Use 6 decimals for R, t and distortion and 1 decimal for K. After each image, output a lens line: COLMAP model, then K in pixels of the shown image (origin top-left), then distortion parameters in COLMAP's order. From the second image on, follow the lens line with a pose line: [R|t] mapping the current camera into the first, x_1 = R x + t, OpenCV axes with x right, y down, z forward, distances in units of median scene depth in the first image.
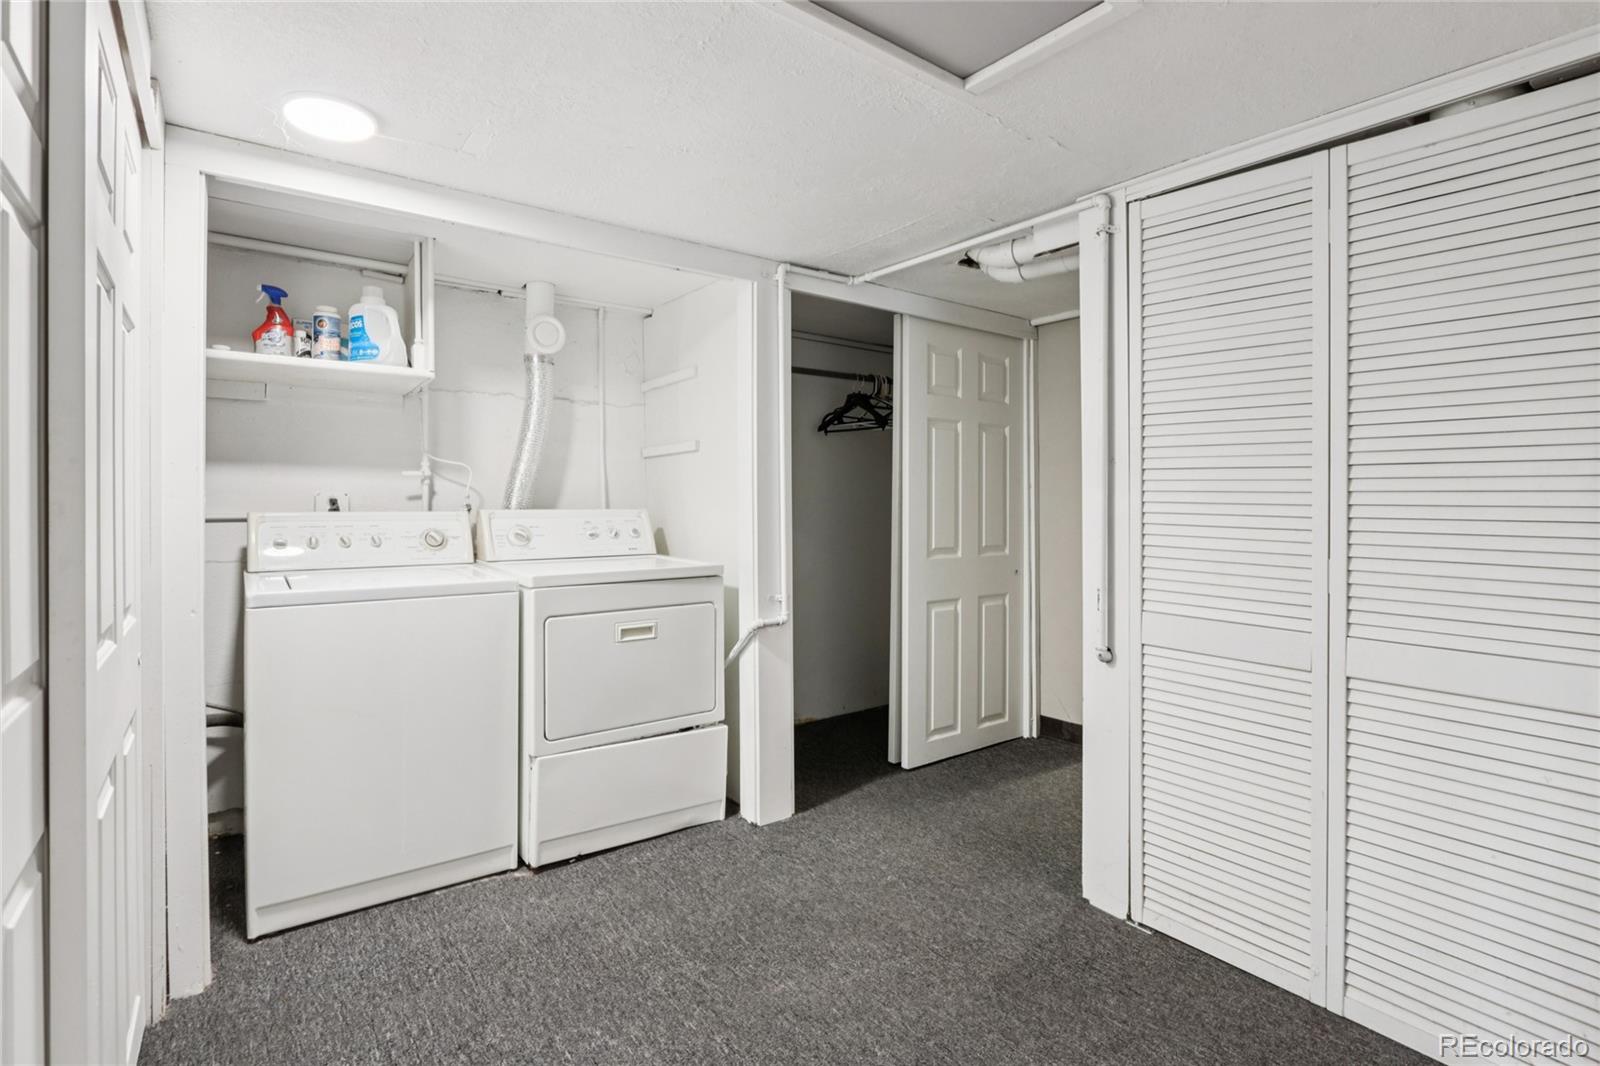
lens RADIAL K [[750.1, 0, 777.4], [0, 750.1, 510.2], [0, 0, 1]] dist [-0.009476, 0.000681]
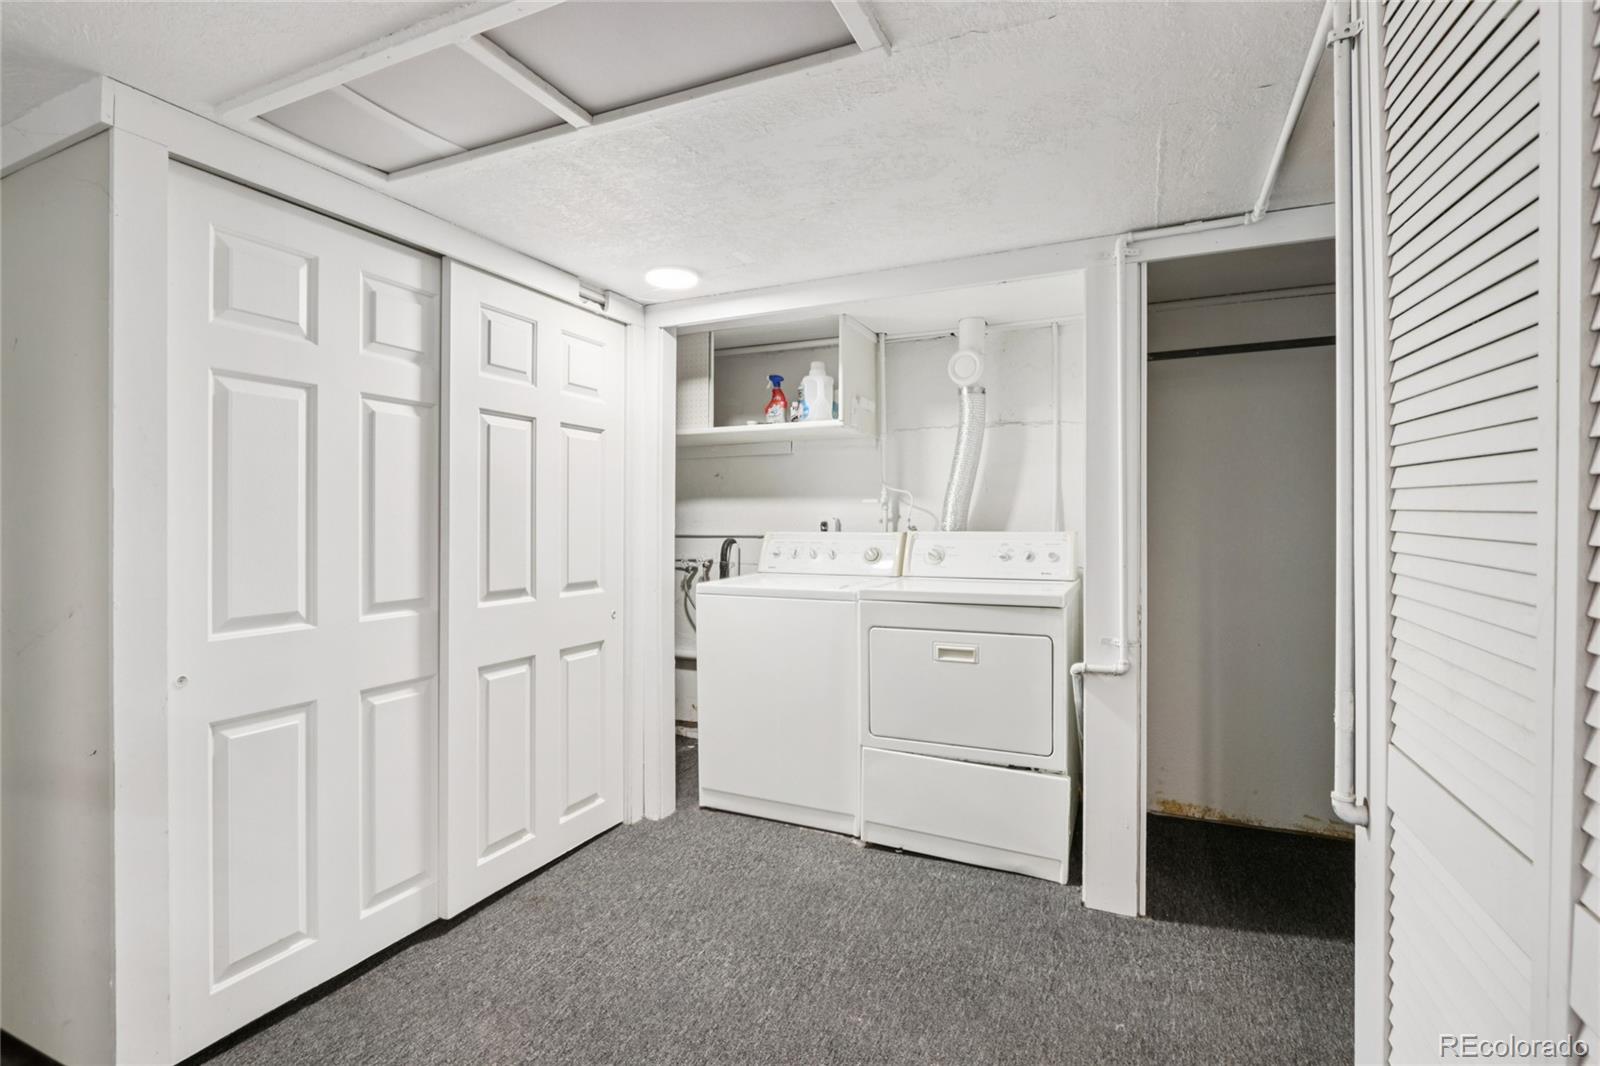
lens RADIAL K [[750.9, 0, 801.9], [0, 750.9, 521.1], [0, 0, 1]] dist [-0.015278, 0.000247]
pose [[0.491740, -0.001092, -0.870741, 0.576781], [-0.006633, 0.999965, -0.005000, -0.009683], [0.870717, 0.008235, 0.491716, 0.311029]]
